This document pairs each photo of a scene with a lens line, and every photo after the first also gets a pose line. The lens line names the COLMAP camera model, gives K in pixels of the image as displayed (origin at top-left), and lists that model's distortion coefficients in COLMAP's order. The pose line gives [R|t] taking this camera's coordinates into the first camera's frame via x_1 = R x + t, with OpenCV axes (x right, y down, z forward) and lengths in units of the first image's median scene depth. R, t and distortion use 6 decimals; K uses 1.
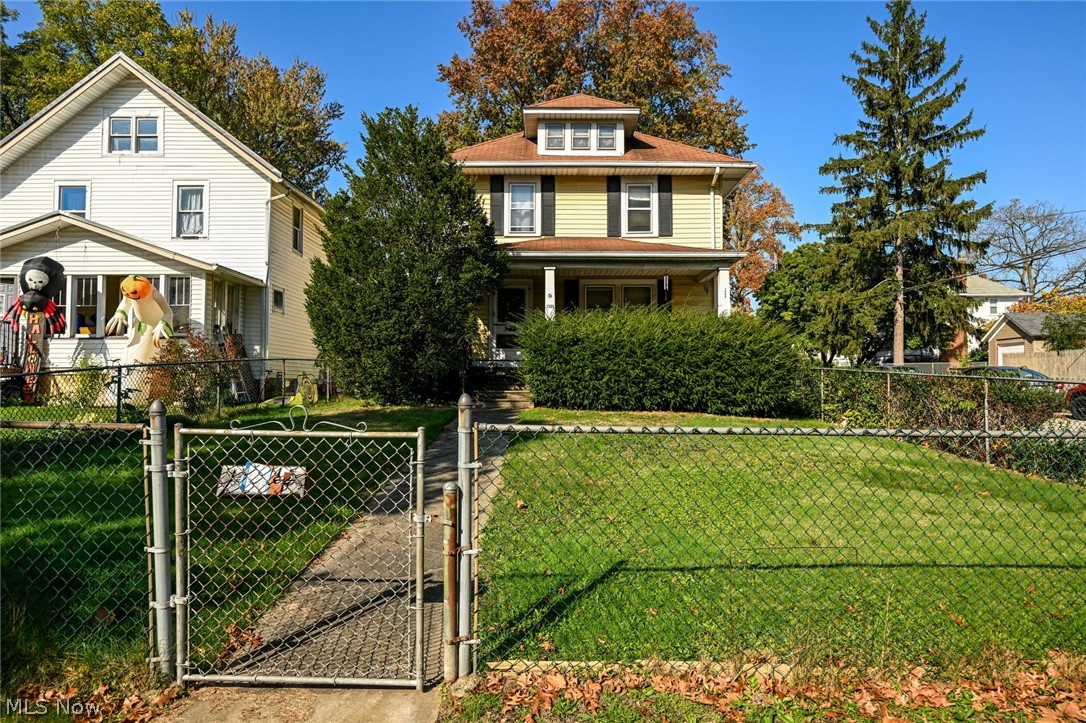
lens RADIAL K [[669.1, 0, 543.0], [0, 669.1, 361.5], [0, 0, 1]] dist [-0.000658, -0.000072]
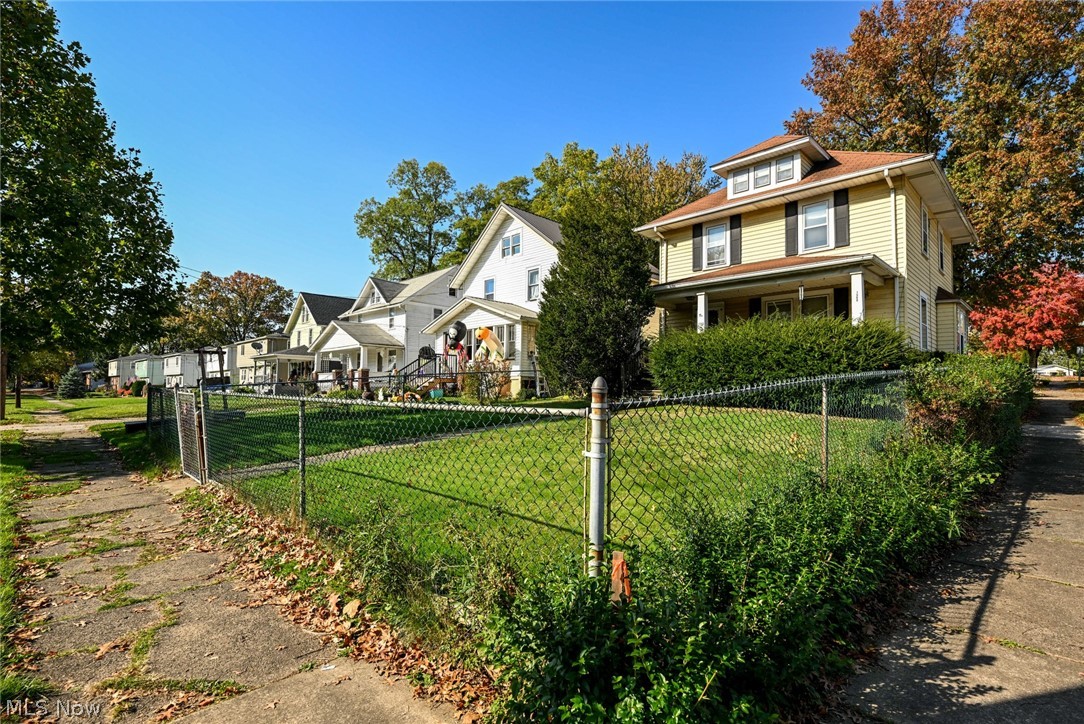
lens RADIAL K [[530.0, 0, 542.0], [0, 530.0, 362.0], [0, 0, 1]] dist [-0.001096, -0.000036]
pose [[0.699143, -0.032334, -0.714251, 0.441042], [0.014506, 0.999413, -0.031043, 0.013407], [0.714835, 0.011343, 0.699201, 0.079648]]
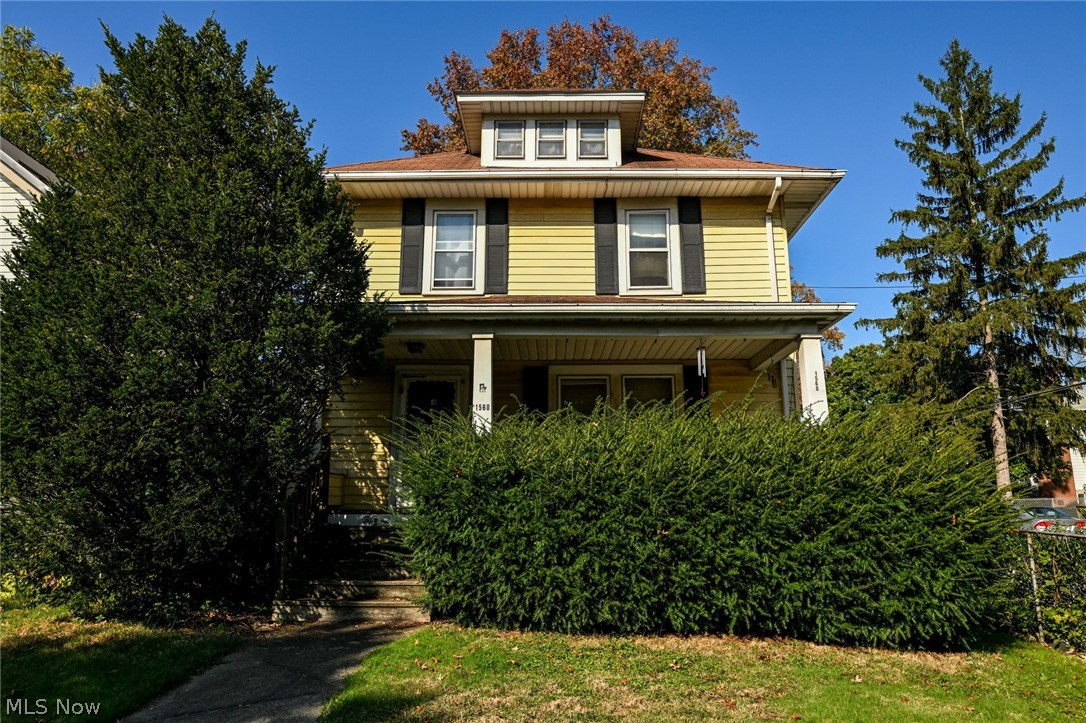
lens RADIAL K [[722.5, 0, 543.0], [0, 722.5, 361.5], [0, 0, 1]] dist [0.003089, -0.000127]
pose [[0.999947, -0.003071, -0.009844, 0.055240], [0.001296, 0.984484, -0.175469, -0.015920], [0.010230, 0.175447, 0.984436, 0.378103]]
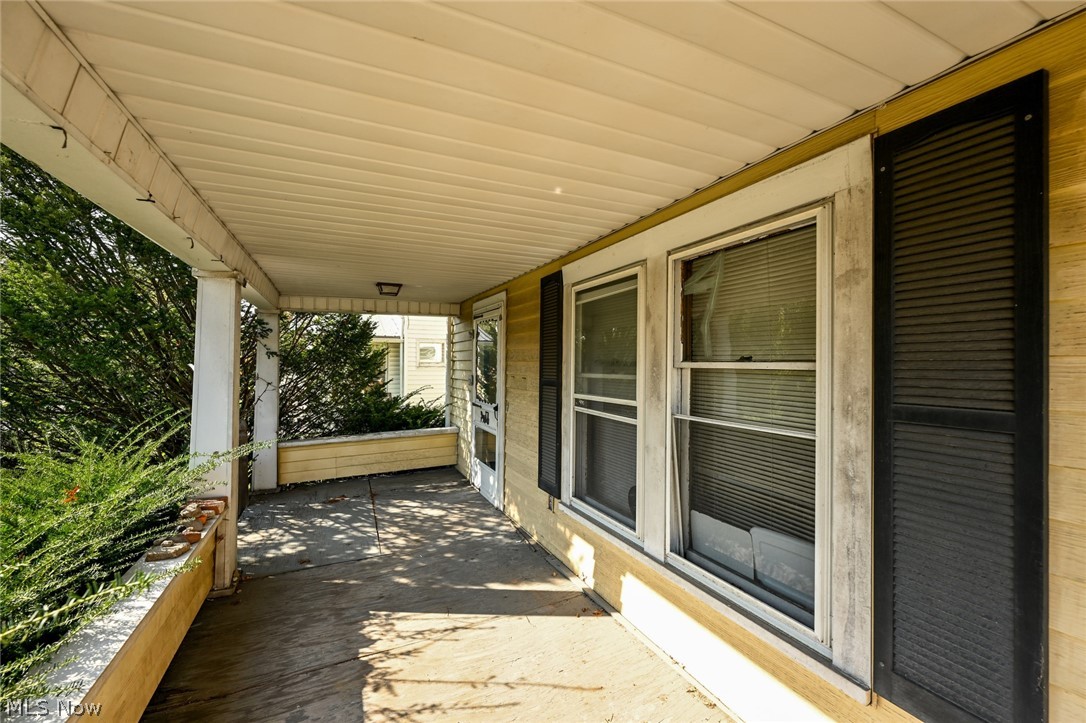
lens RADIAL K [[438.3, 0, 540.7], [0, 438.3, 357.7], [0, 0, 1]] dist [0.000315, -0.000044]
pose [[0.432841, -0.011085, -0.901402, 0.212632], [0.016821, 0.999850, -0.004218, -0.083433], [0.901313, -0.013337, 0.432963, 0.903381]]
